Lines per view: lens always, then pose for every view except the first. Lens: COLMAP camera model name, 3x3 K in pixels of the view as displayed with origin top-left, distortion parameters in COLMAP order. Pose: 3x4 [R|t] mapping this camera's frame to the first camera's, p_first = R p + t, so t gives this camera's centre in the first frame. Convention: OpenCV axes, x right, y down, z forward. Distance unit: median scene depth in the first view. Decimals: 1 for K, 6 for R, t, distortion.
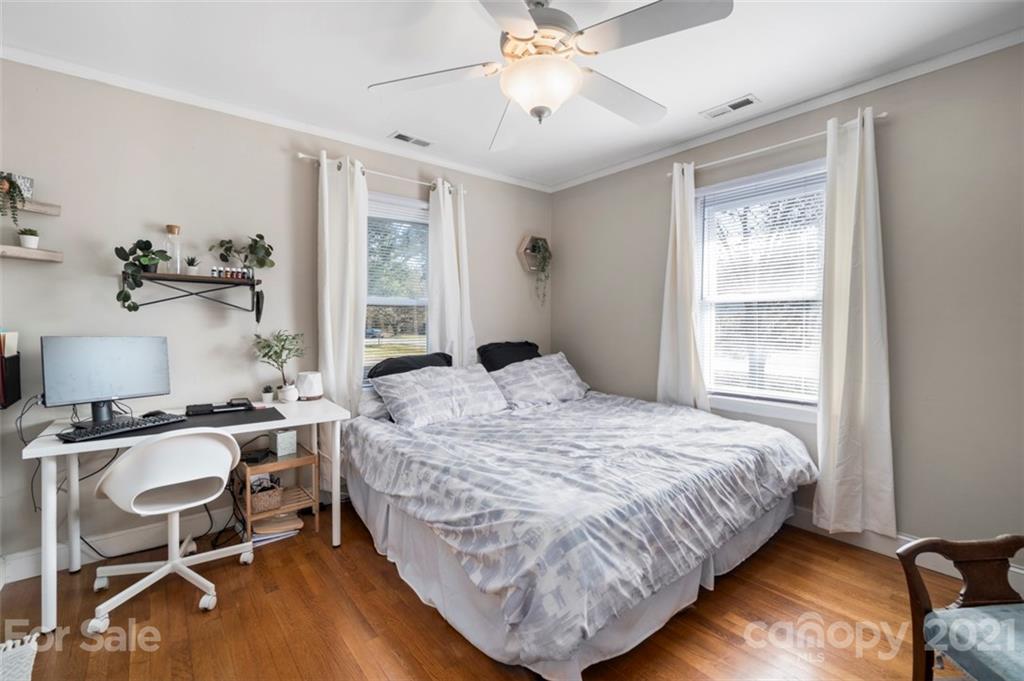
lens RADIAL K [[453.6, 0, 512.0], [0, 453.6, 340.5], [0, 0, 1]] dist [-0.001253, -0.000039]
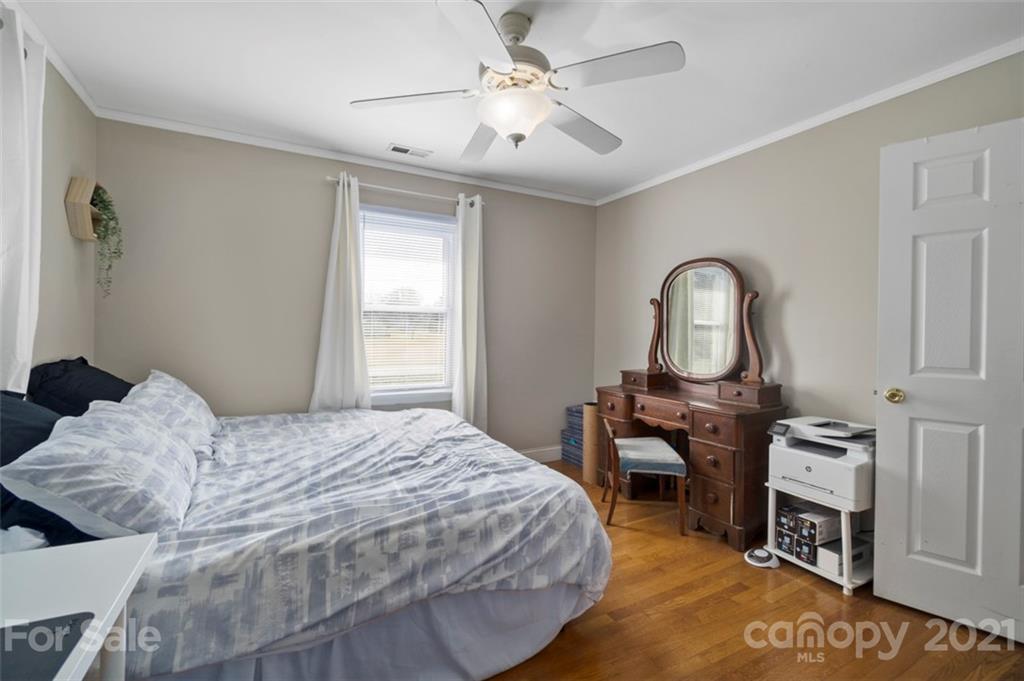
lens RADIAL K [[443.2, 0, 512.0], [0, 443.2, 340.5], [0, 0, 1]] dist [-0.001101, -0.000213]
pose [[0.177828, -0.020513, 0.983848, -0.772192], [0.029416, 0.999447, 0.015522, -0.024037], [-0.983622, 0.026181, 0.178333, 0.639105]]
